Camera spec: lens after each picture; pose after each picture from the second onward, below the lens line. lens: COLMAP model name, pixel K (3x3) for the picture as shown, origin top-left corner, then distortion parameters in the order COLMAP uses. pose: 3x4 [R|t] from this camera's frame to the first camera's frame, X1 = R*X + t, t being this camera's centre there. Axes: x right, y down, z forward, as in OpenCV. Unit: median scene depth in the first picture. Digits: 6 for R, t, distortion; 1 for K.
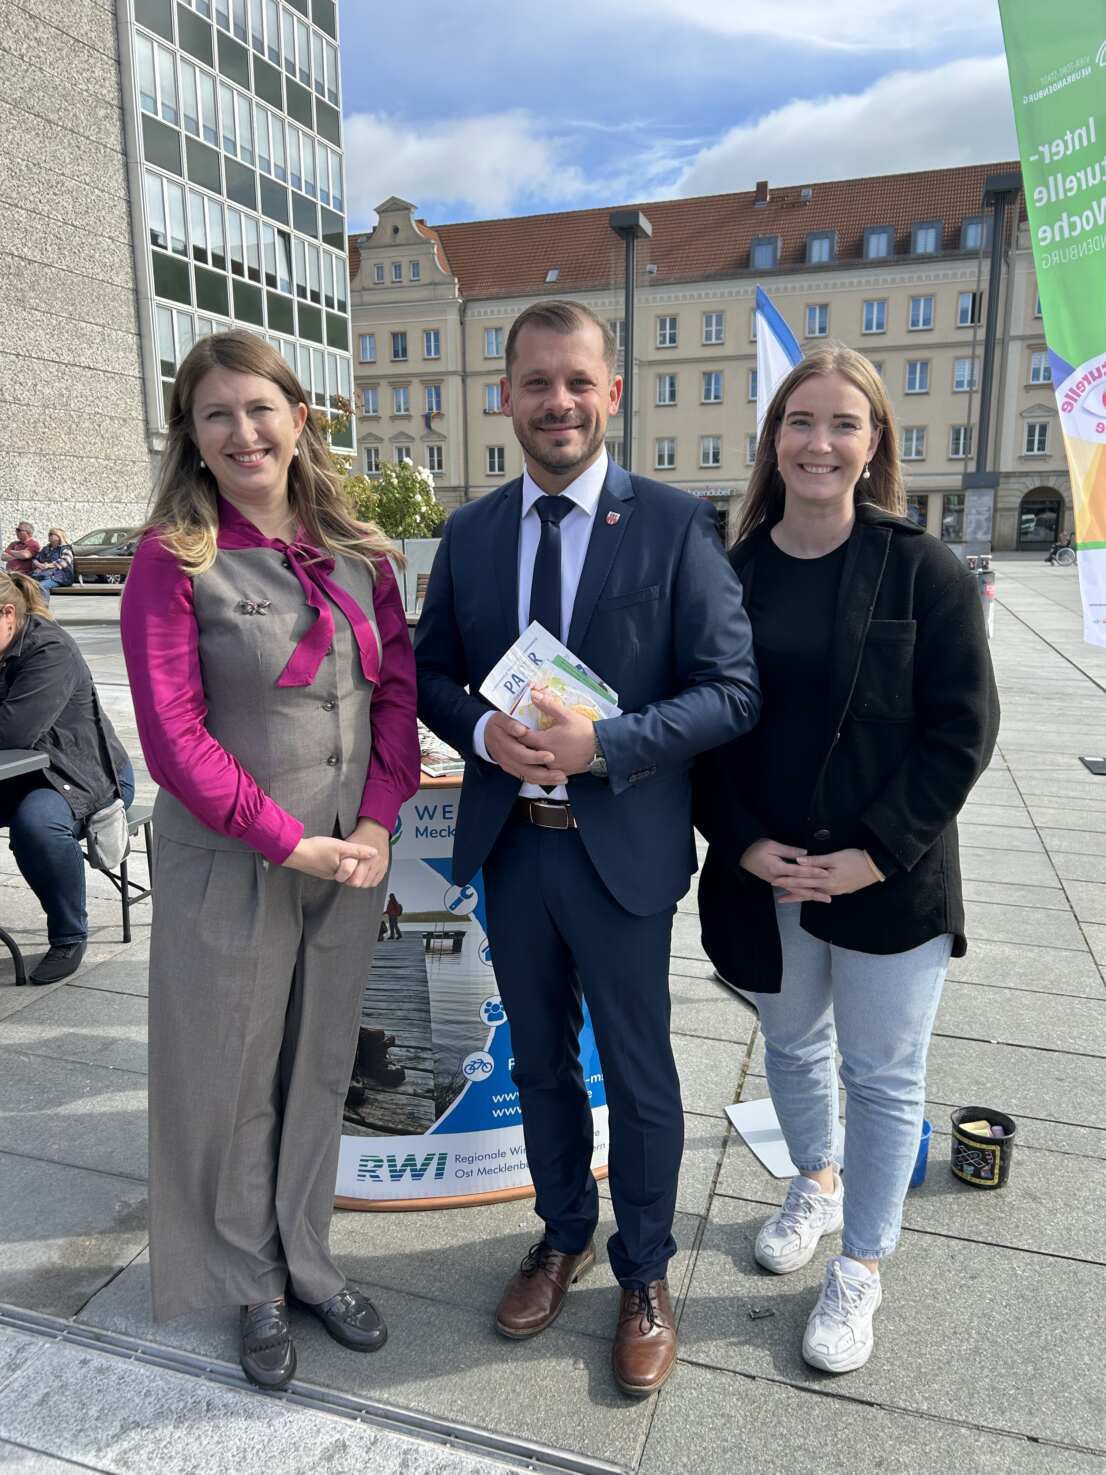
lens RADIAL K [[1112.1, 0, 543.4], [0, 1112.1, 745.1], [0, 0, 1]] dist [0.056854, -0.072269]
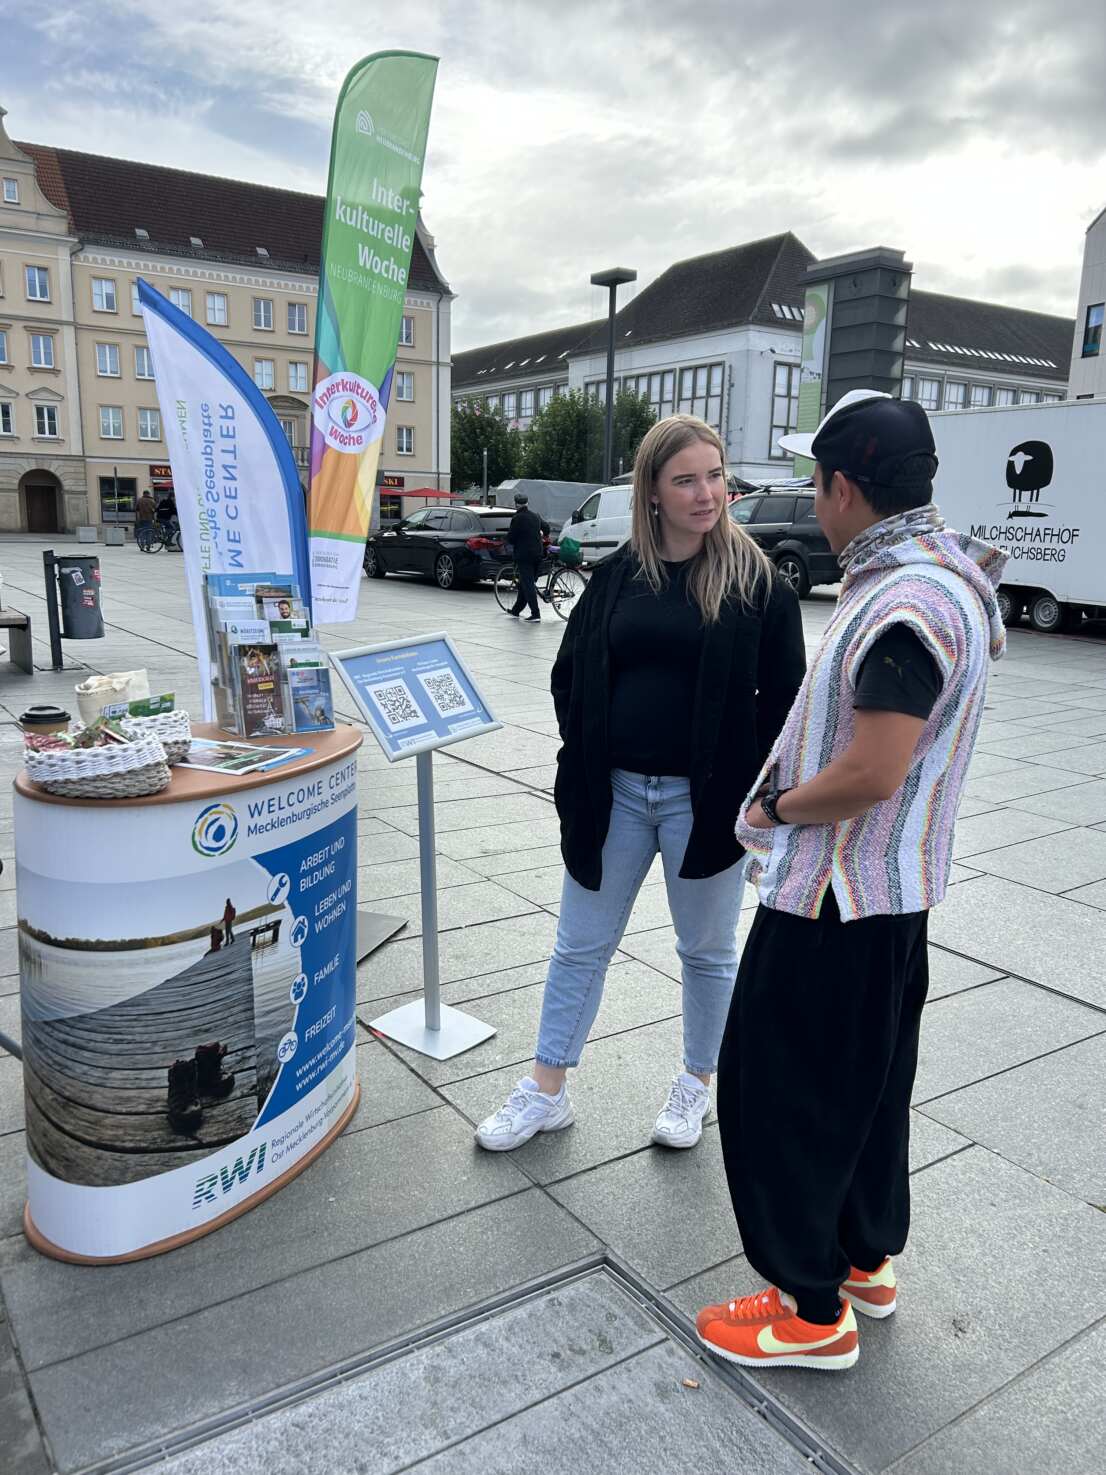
lens RADIAL K [[1112.1, 0, 543.4], [0, 1112.1, 745.1], [0, 0, 1]] dist [0.056854, -0.072269]
pose [[0.616134, -0.136197, 0.775777, -0.673514], [0.123389, 0.989466, 0.075715, -0.039375], [-0.777917, 0.049072, 0.626448, 0.147916]]
